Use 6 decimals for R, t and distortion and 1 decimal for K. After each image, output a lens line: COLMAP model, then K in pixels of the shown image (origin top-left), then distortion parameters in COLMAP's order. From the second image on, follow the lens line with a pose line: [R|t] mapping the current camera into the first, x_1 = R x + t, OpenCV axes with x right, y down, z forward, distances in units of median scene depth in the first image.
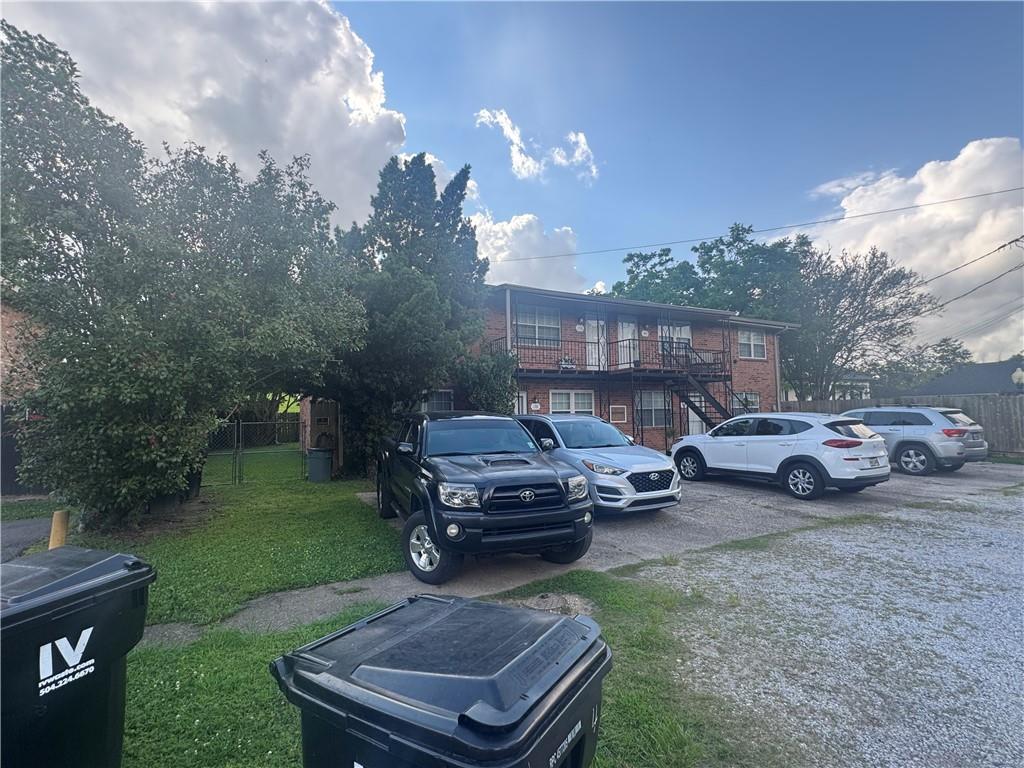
lens RADIAL K [[485.6, 0, 512.0], [0, 485.6, 384.0], [0, 0, 1]] dist [-0.002938, -0.000232]
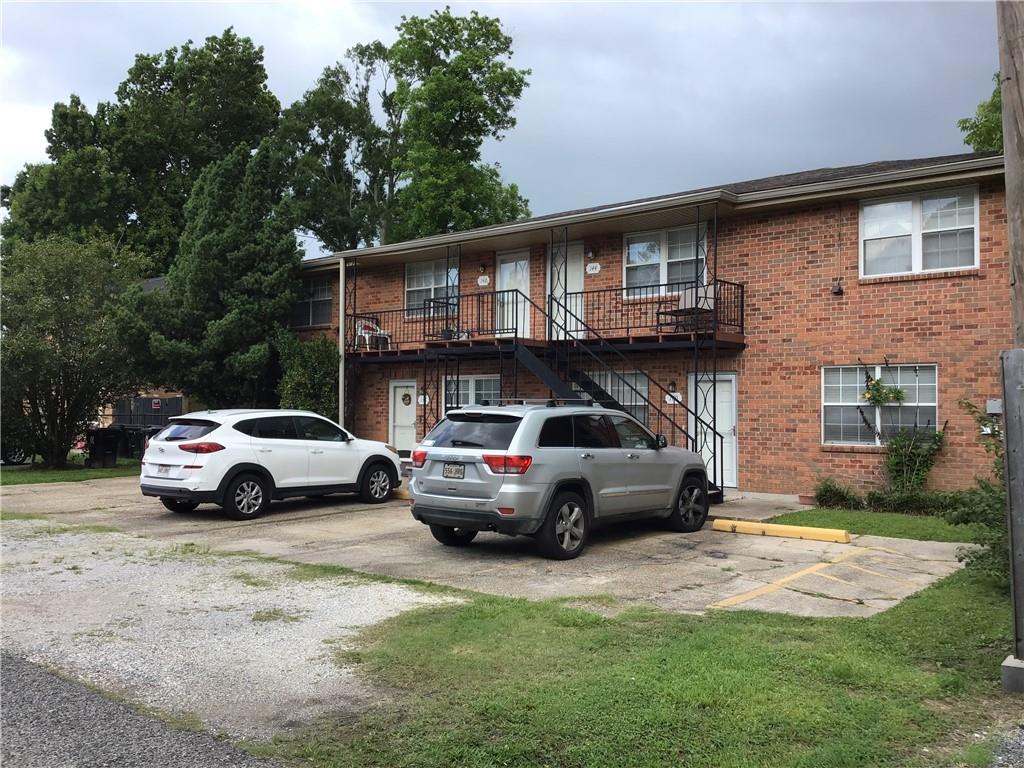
lens RADIAL K [[924.1, 0, 512.0], [0, 924.1, 384.0], [0, 0, 1]] dist [0.090305, -0.171922]
pose [[0.366789, -0.006521, -0.930281, 1.286387], [0.045726, 0.998893, 0.011027, 0.011740], [0.929180, -0.046582, 0.366682, 0.550736]]
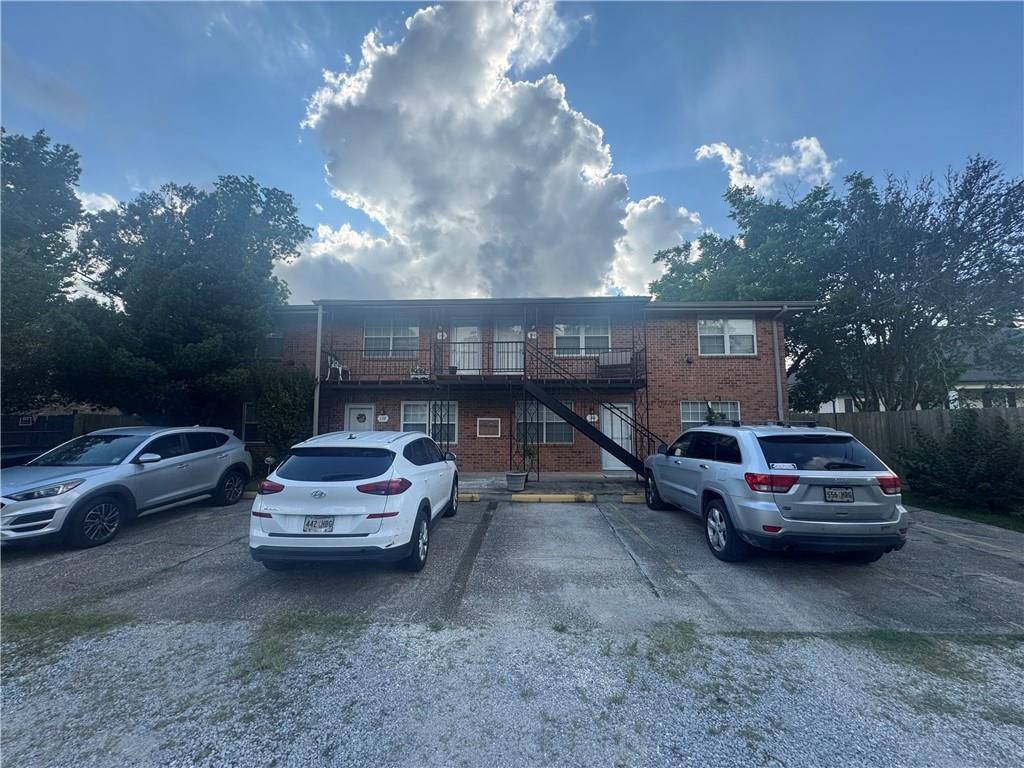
lens RADIAL K [[403.4, 0, 572.8], [0, 403.4, 382.4], [0, 0, 1]] dist [0.009905, -0.000036]
pose [[0.871229, -0.033808, -0.489710, 0.725046], [0.016960, 0.999103, -0.038801, 0.010088], [0.490583, 0.025499, 0.871021, 0.435676]]
